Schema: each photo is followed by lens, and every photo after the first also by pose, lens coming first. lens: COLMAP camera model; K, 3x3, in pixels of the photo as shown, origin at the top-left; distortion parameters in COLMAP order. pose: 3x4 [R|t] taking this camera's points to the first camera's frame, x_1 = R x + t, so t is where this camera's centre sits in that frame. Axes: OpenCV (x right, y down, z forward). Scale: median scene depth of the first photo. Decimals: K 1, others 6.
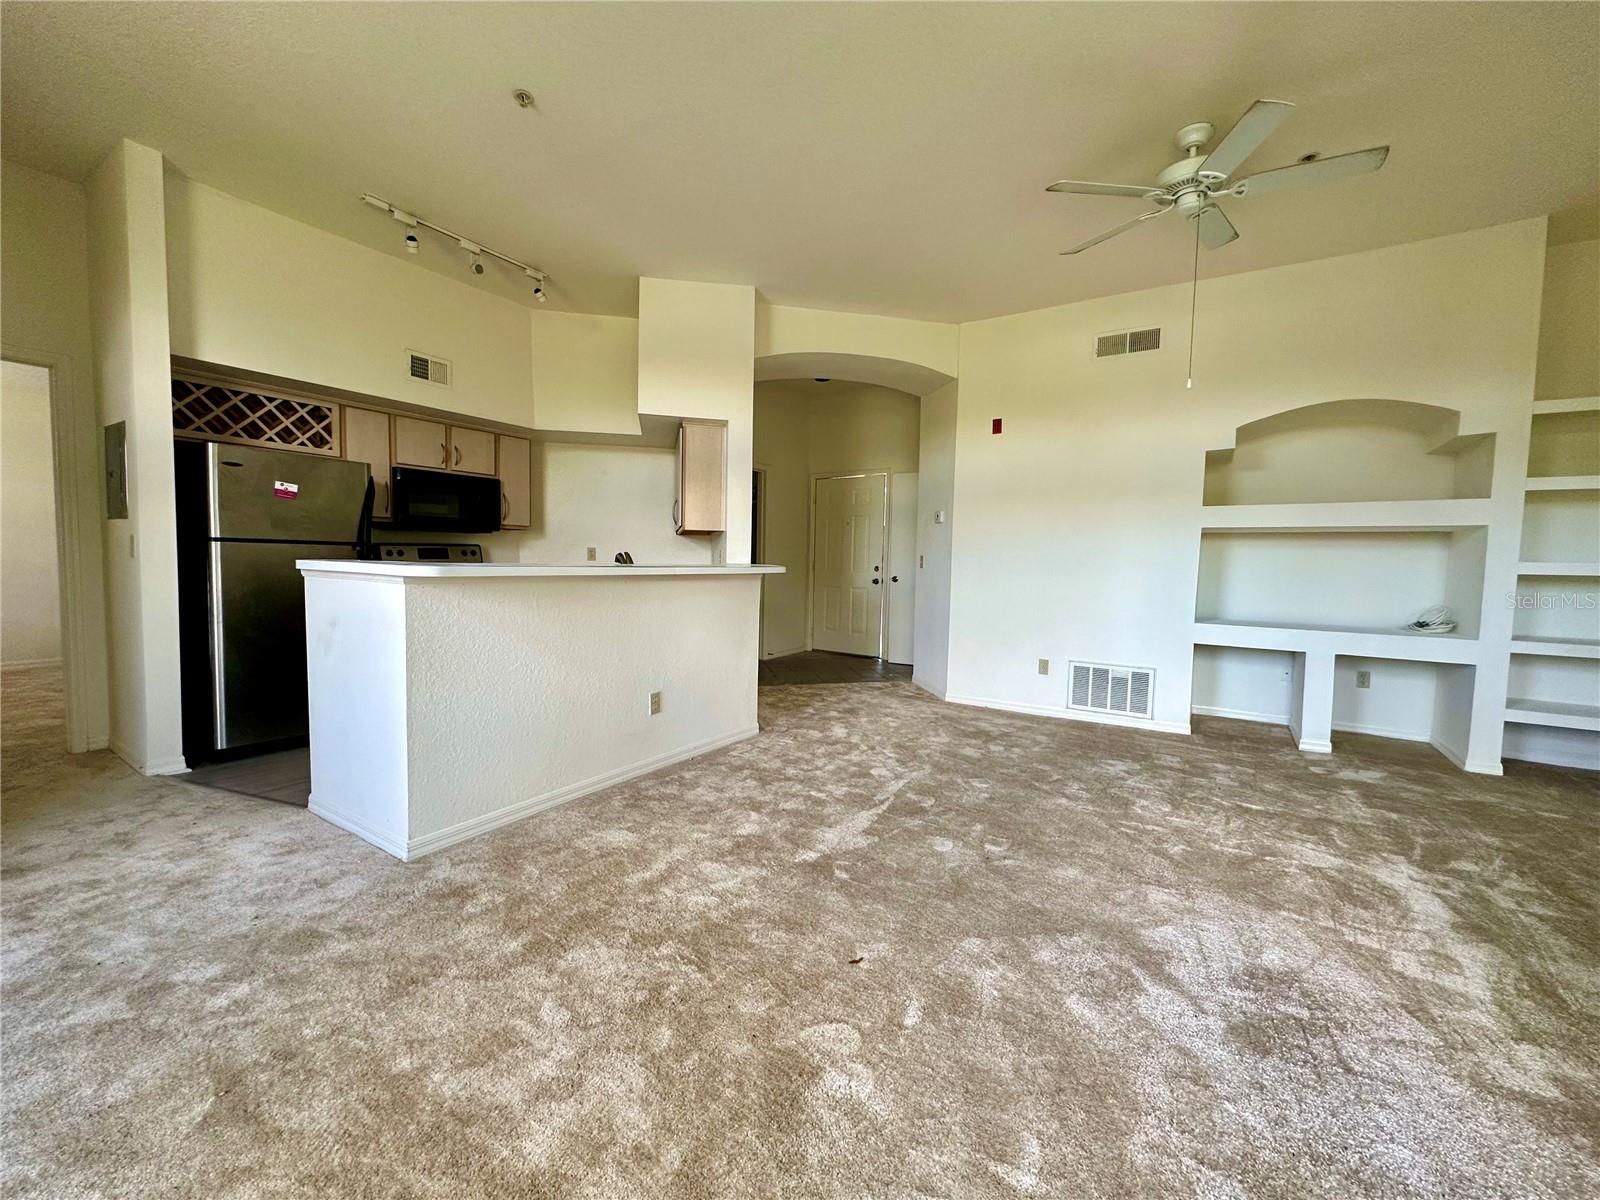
lens RADIAL K [[653.8, 0, 800.0], [0, 653.8, 600.0], [0, 0, 1]] dist [-0.010482, 0.000330]
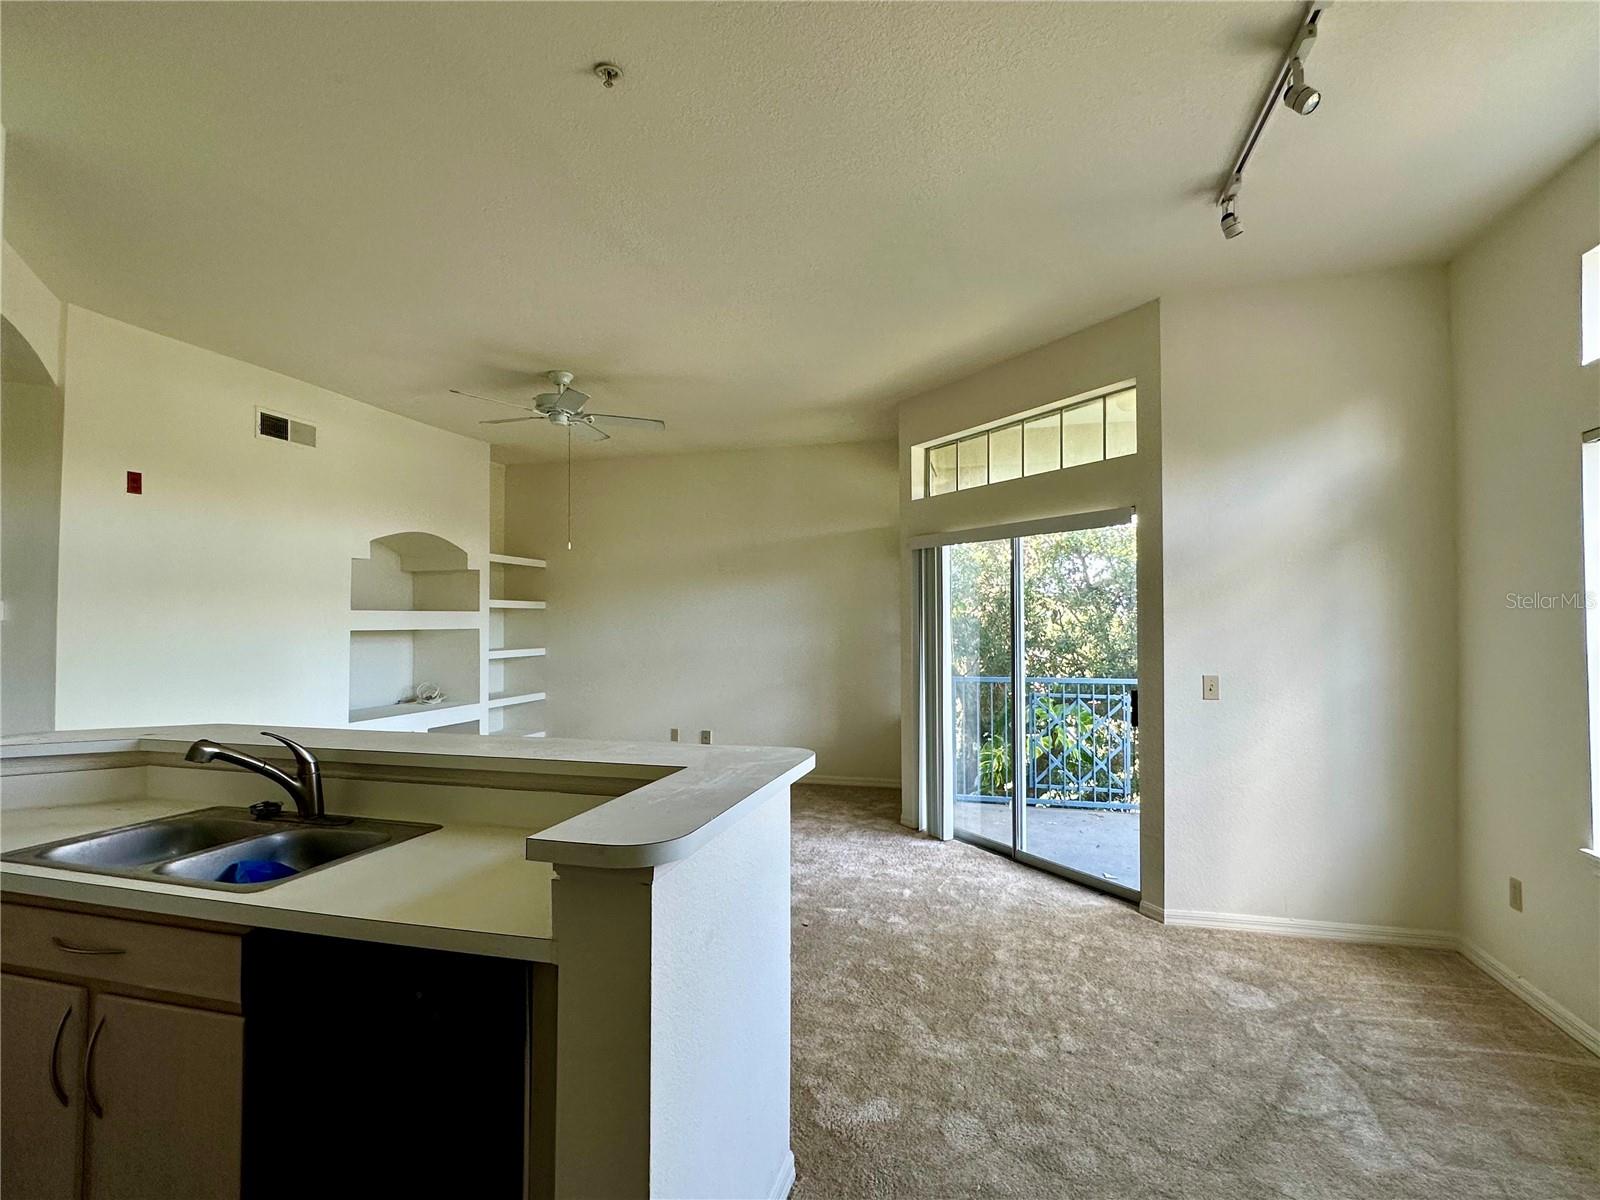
lens RADIAL K [[774.2, 0, 800.0], [0, 774.2, 600.0], [0, 0, 1]] dist [0.000530, 0.000029]
pose [[-0.288141, 0.014733, 0.957475, -0.799554], [0.058906, 0.998261, 0.002366, -0.122293], [-0.955774, 0.057082, -0.288508, 0.676744]]
